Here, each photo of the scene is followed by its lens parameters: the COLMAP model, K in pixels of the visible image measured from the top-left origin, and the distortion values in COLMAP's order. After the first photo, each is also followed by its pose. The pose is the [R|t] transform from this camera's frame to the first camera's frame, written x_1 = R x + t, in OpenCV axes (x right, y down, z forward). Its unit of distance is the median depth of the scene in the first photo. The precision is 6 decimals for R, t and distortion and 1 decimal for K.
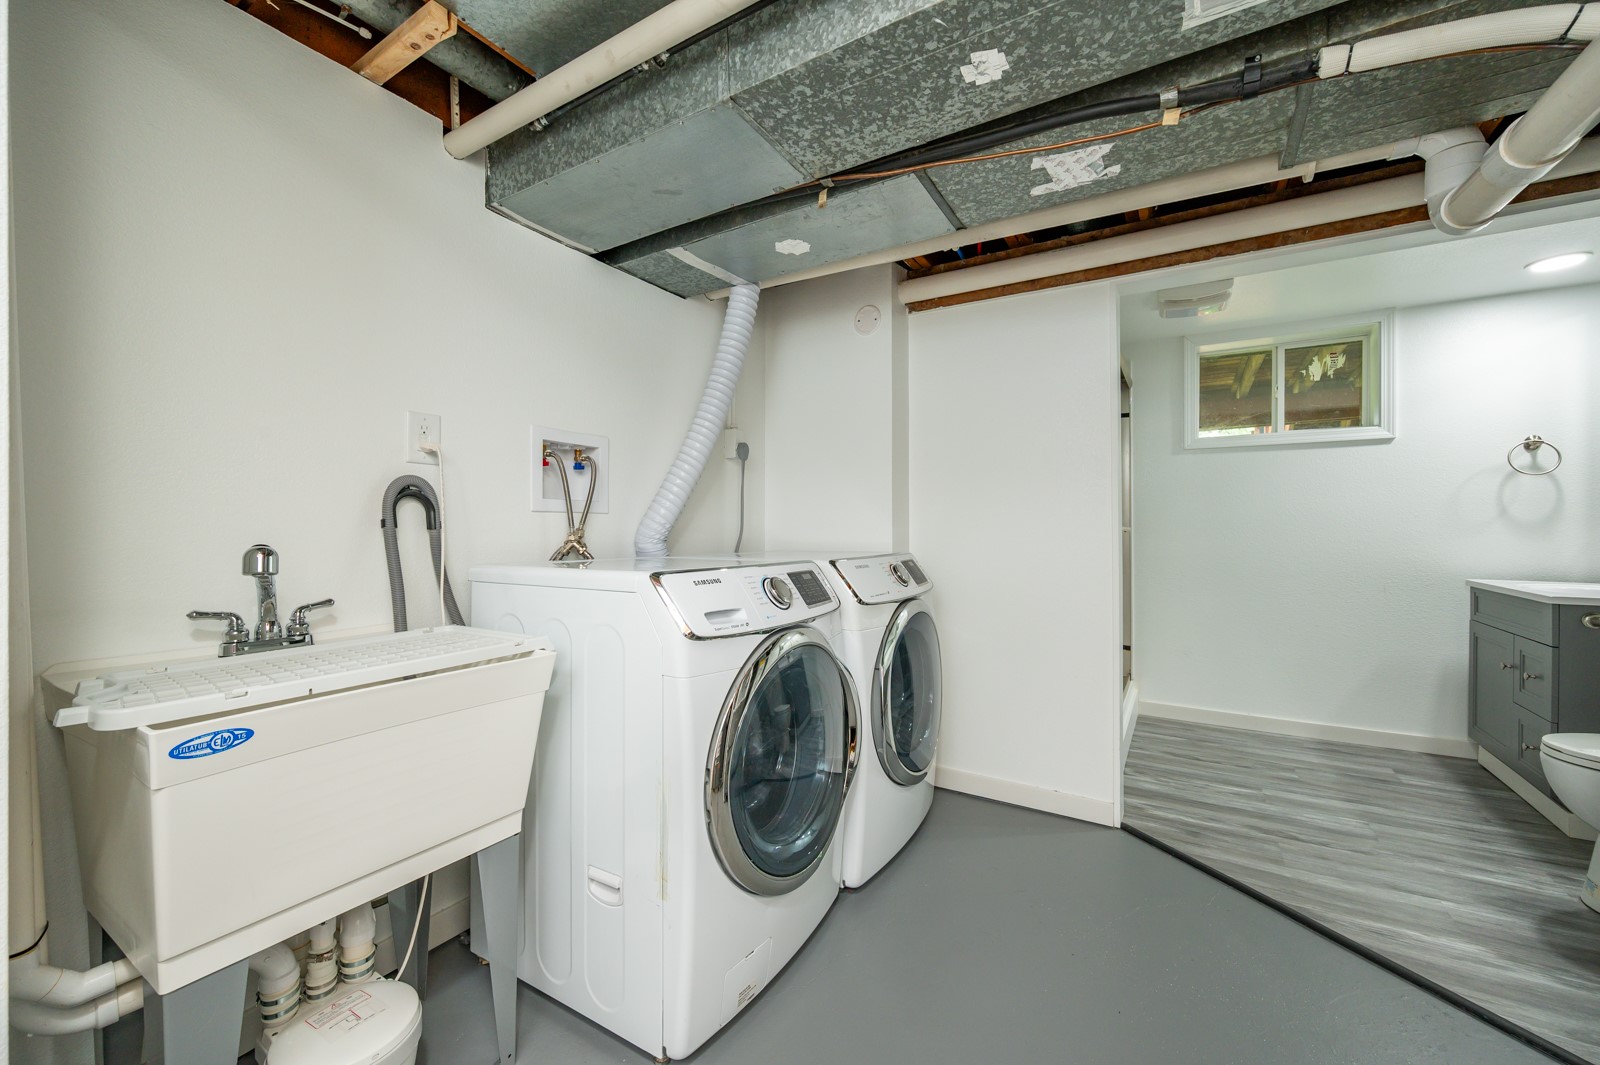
lens RADIAL K [[637.8, 0, 790.7], [0, 637.8, 530.2], [0, 0, 1]] dist [0.000392, -0.000011]
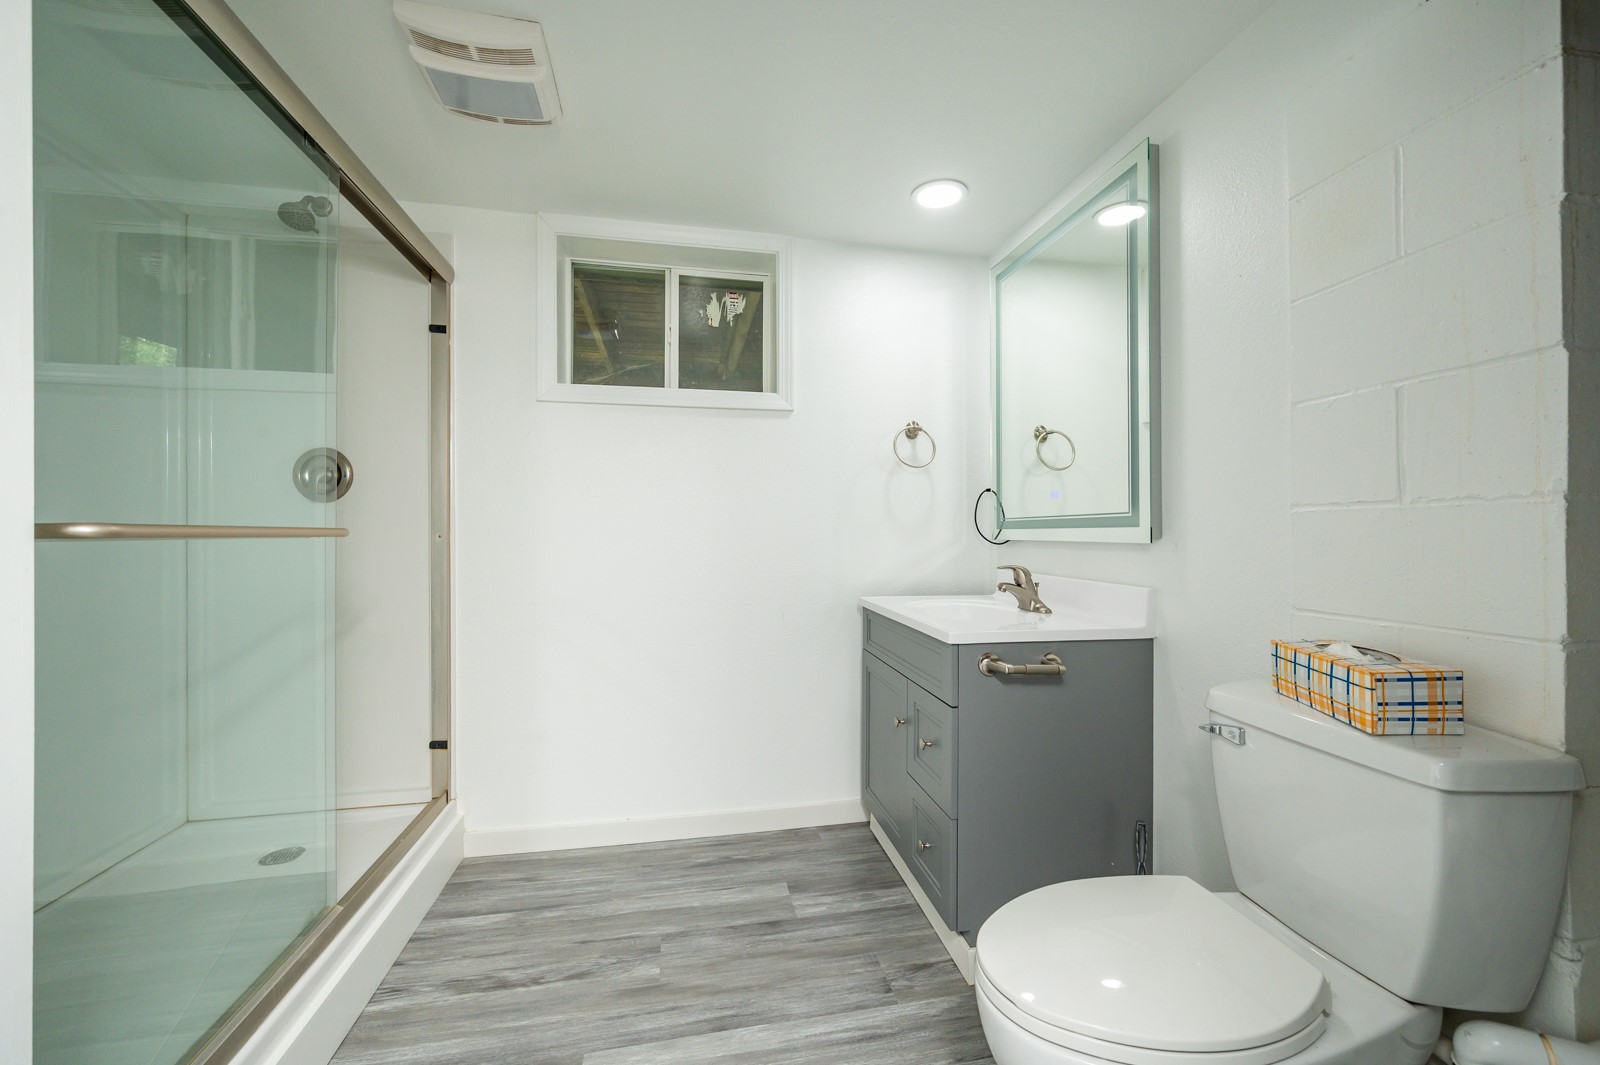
lens RADIAL K [[637.8, 0, 802.9], [0, 637.8, 530.1], [0, 0, 1]] dist [0.000392, -0.000011]
pose [[0.737526, 0.003604, 0.675309, 0.480943], [0.002204, 0.999968, -0.007744, 0.001678], [-0.675315, 0.007200, 0.737494, 0.471103]]
